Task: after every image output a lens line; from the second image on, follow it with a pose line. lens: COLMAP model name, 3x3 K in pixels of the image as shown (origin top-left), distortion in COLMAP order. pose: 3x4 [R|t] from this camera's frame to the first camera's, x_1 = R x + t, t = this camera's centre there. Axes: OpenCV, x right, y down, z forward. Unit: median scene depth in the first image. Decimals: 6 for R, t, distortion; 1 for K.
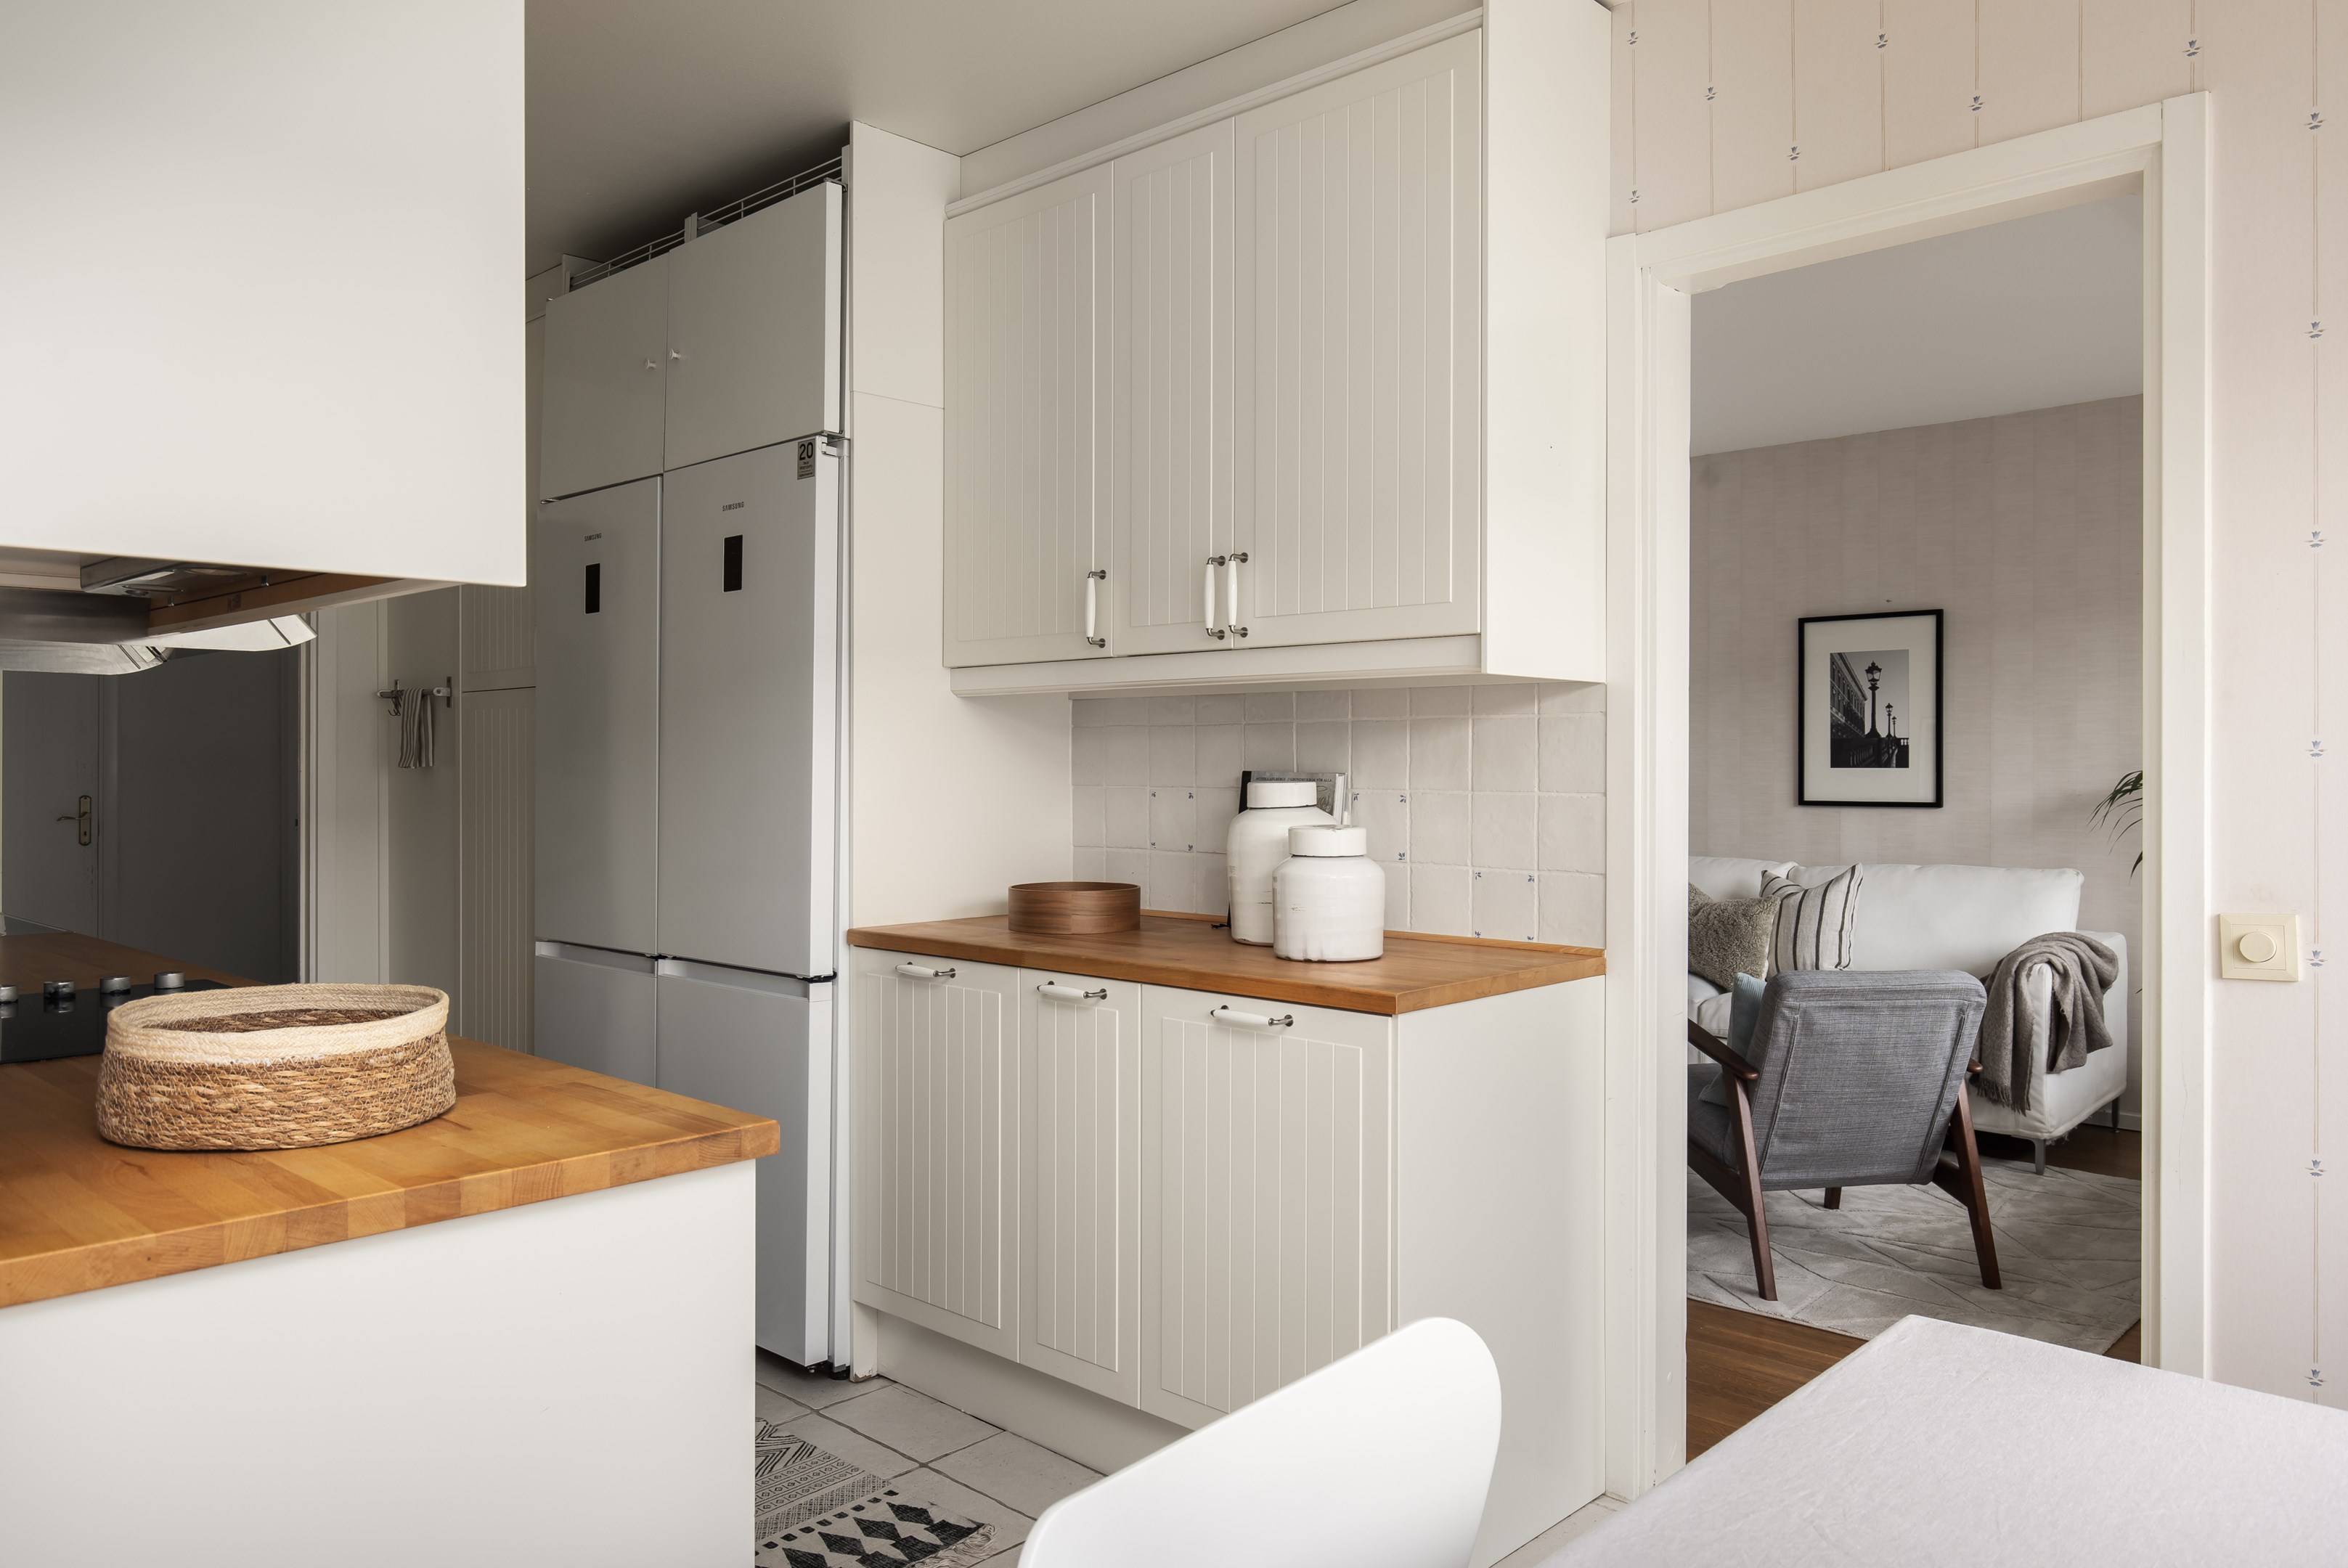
lens RADIAL K [[1613.2, 0, 1174.0], [0, 1613.2, 784.0], [0, 0, 1]] dist [-0.002886, -0.001039]
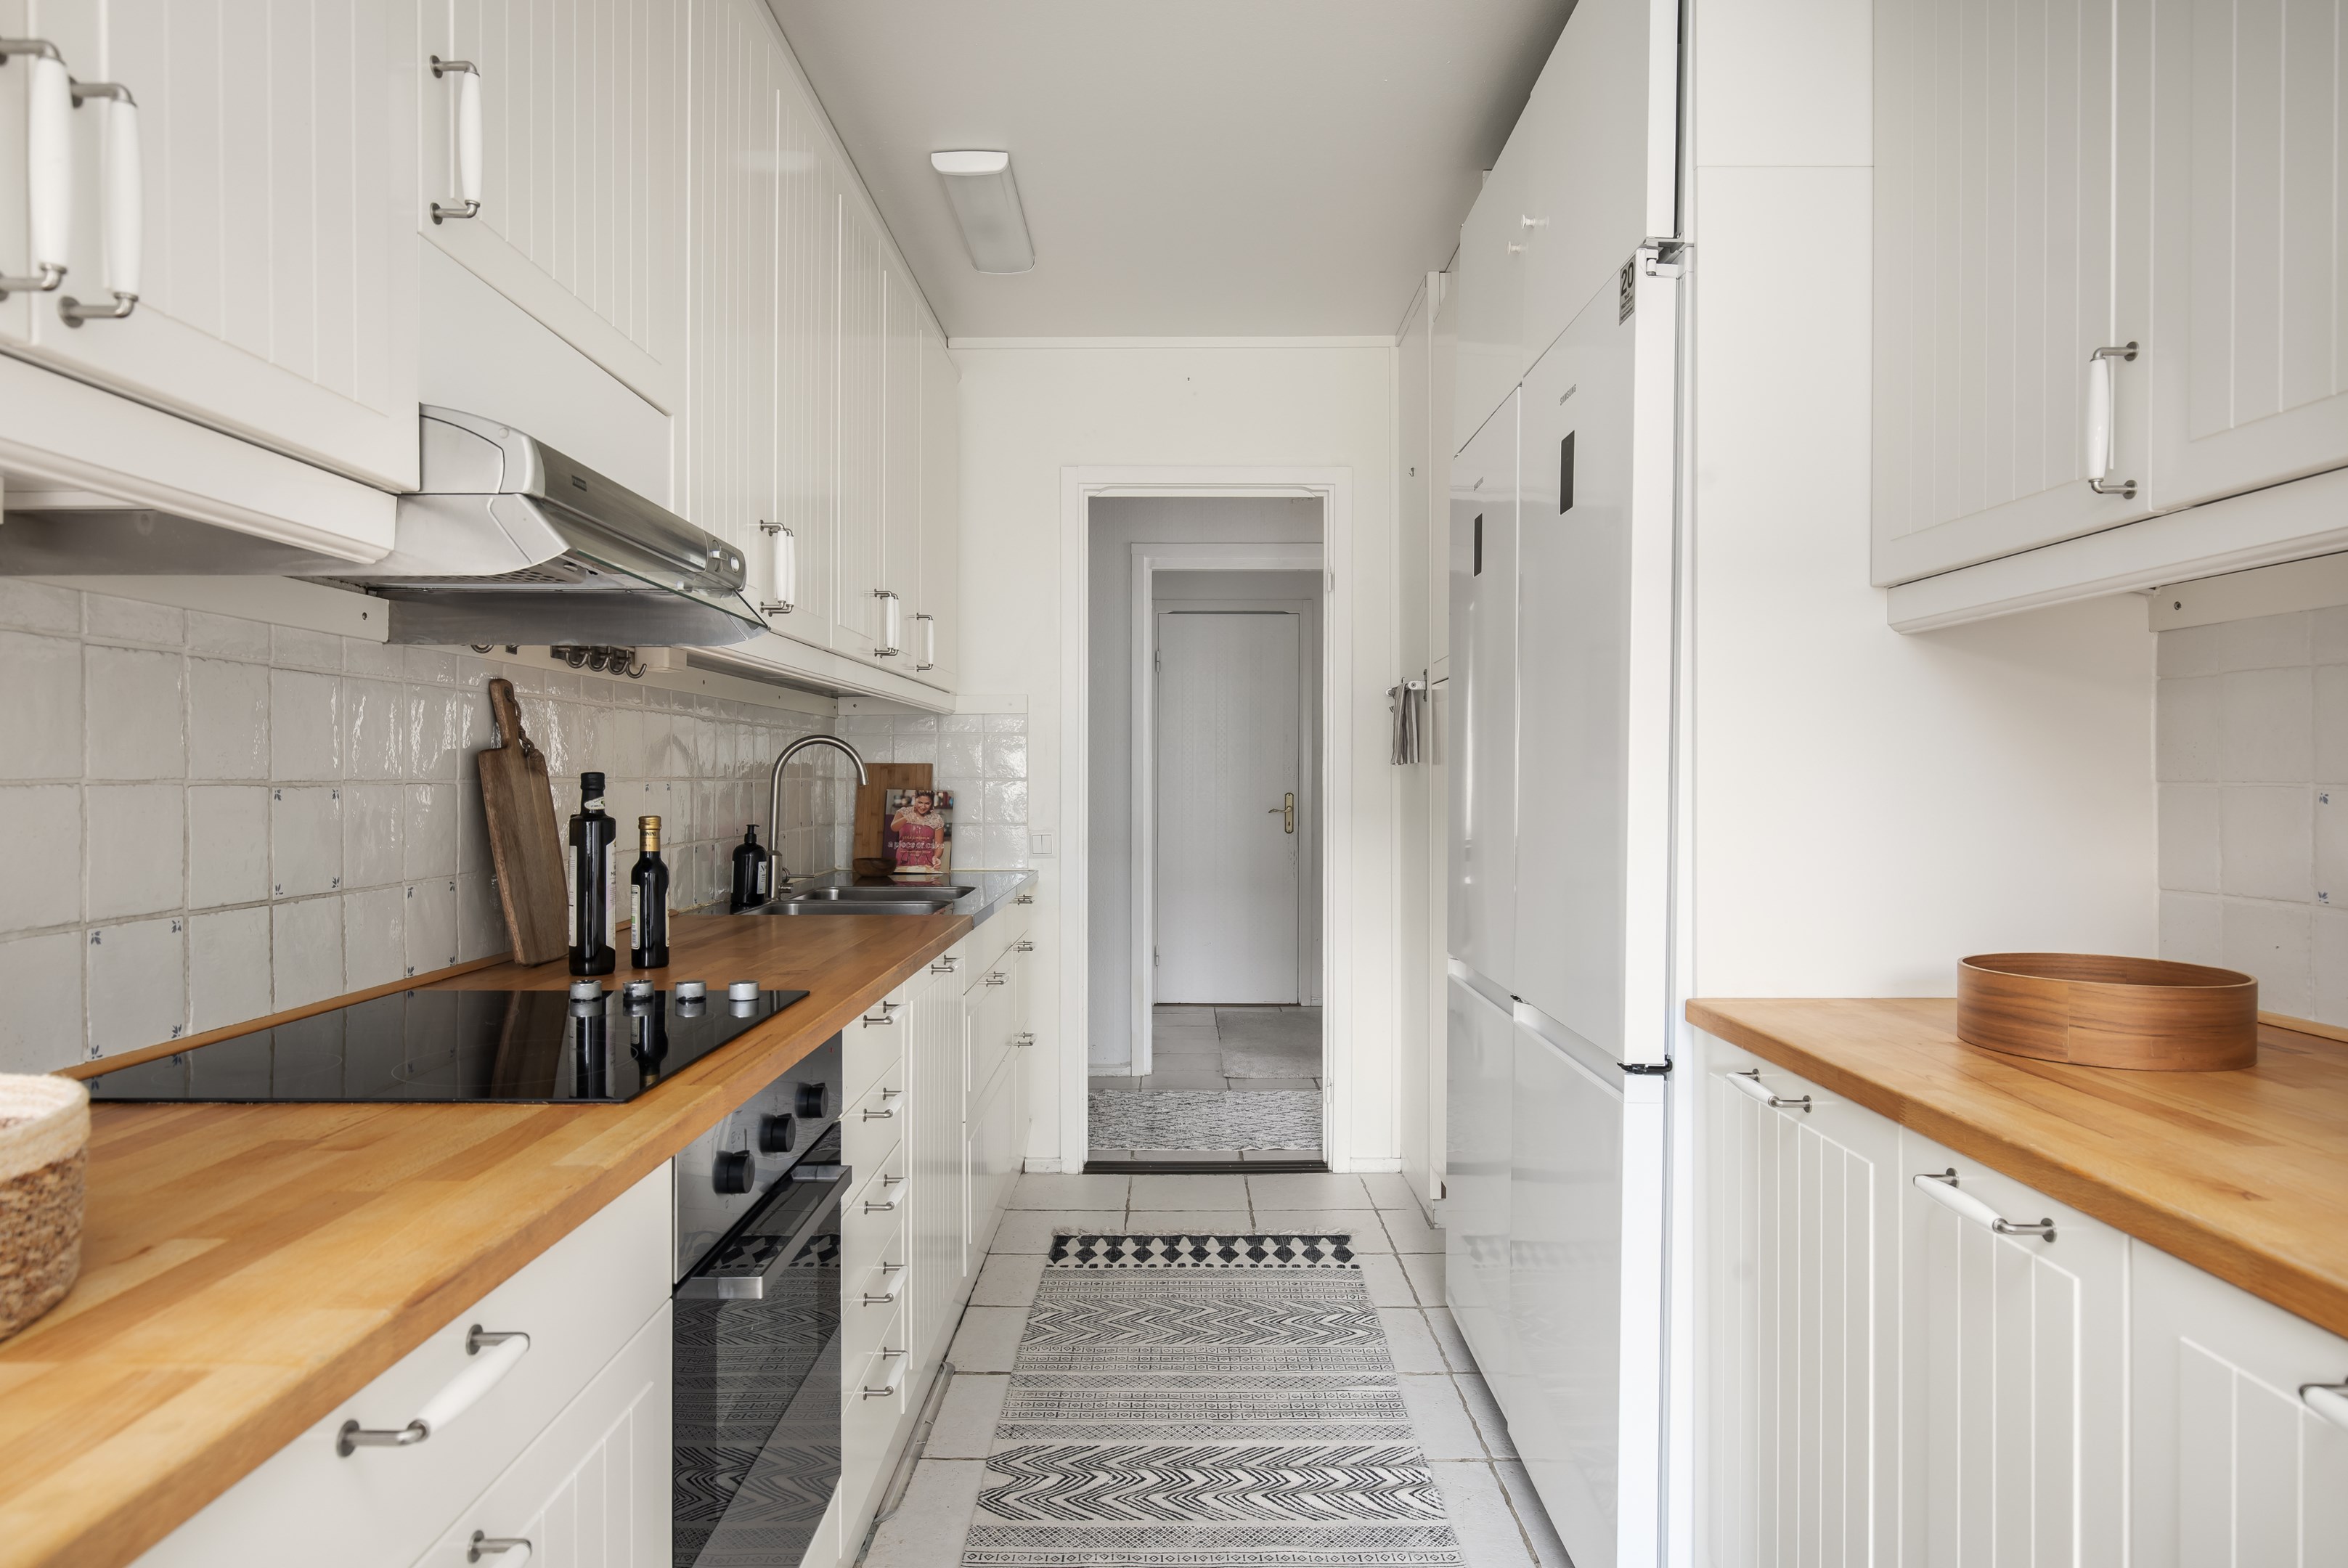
lens RADIAL K [[1376.7, 0, 1176.3], [0, 1376.7, 775.0], [0, 0, 1]] dist [0.005261, 0.001309]
pose [[0.691798, 0.000351, -0.722091, 0.056321], [-0.009196, 0.999923, -0.008323, 0.006596], [0.722033, 0.012398, 0.691748, 0.467071]]
